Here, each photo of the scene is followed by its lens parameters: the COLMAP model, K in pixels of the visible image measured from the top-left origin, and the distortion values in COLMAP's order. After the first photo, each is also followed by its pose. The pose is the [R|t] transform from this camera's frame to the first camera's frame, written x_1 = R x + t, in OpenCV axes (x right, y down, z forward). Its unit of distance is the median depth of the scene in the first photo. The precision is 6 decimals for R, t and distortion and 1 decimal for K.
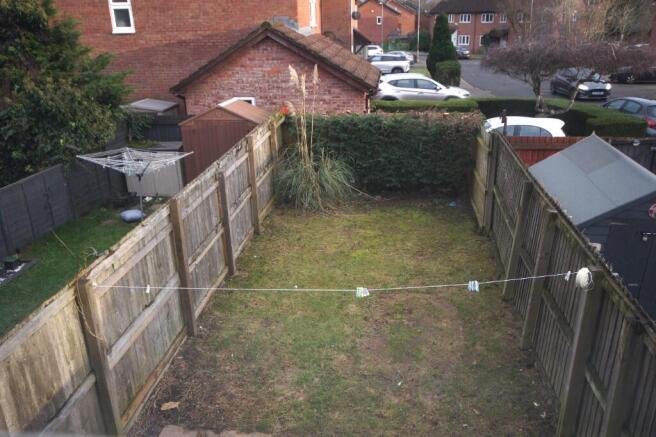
lens RADIAL K [[508.7, 0, 328.0], [0, 508.7, 218.5], [0, 0, 1]] dist [0.010972, 0.005442]
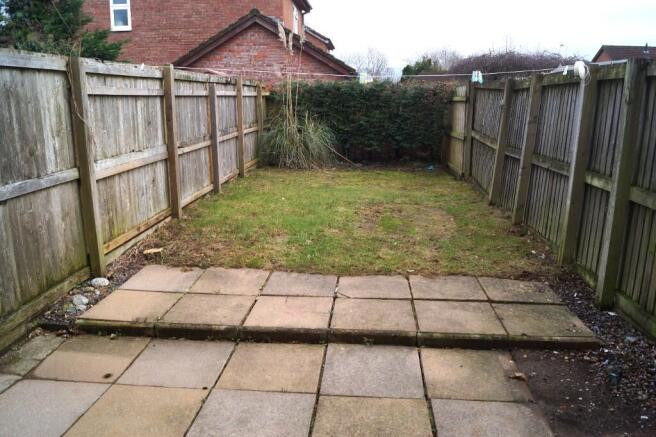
lens RADIAL K [[485.4, 0, 328.0], [0, 485.4, 218.5], [0, 0, 1]] dist [-0.072596, 0.000794]
pose [[0.998154, 0.016197, 0.058528, -0.021282], [-0.008321, 0.991164, -0.132384, 0.210197], [-0.060155, 0.131652, 0.989469, 0.051967]]
